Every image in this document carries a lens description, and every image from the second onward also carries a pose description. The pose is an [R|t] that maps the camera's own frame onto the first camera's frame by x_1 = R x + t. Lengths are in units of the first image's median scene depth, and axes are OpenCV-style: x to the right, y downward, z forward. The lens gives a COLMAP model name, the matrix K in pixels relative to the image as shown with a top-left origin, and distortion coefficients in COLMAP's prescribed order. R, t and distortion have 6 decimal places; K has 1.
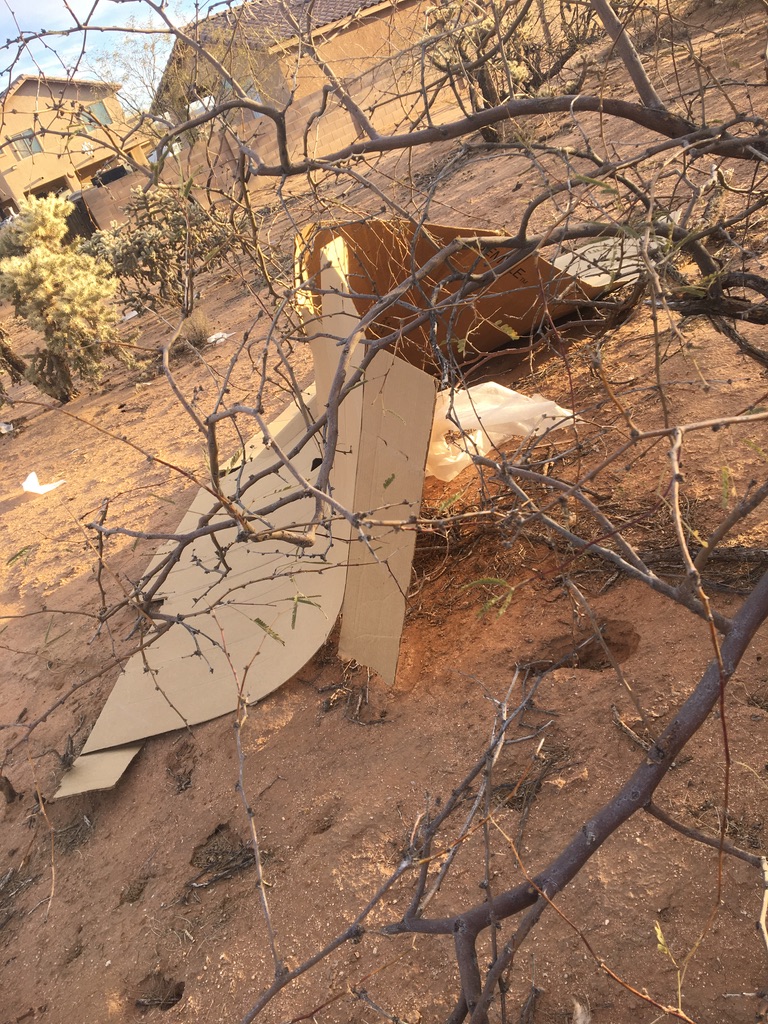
lens RADIAL K [[858.6, 0, 379.8], [0, 858.6, 510.4], [0, 0, 1]] dist [0.085758, -0.110384]
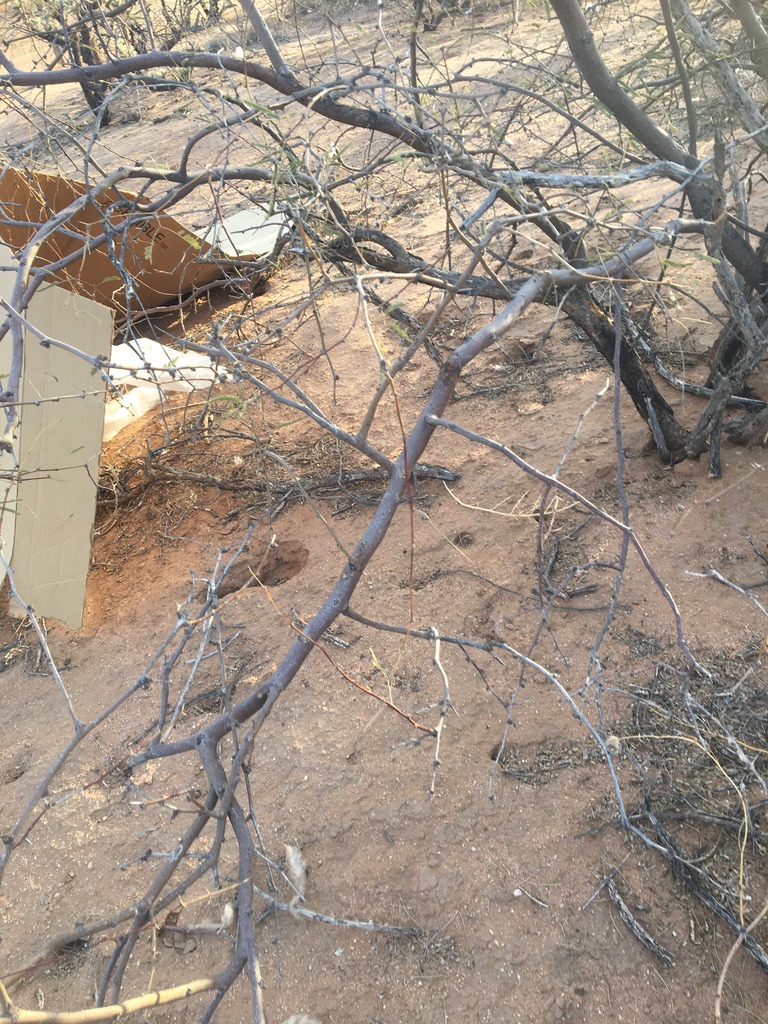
lens RADIAL K [[858.6, 0, 388.0], [0, 858.6, 503.8], [0, 0, 1]] dist [0.085758, -0.110384]
pose [[0.911384, -0.077007, 0.404288, -0.052990], [0.076351, 0.996923, 0.017771, 0.070427], [-0.404412, 0.014672, 0.914459, -0.066806]]
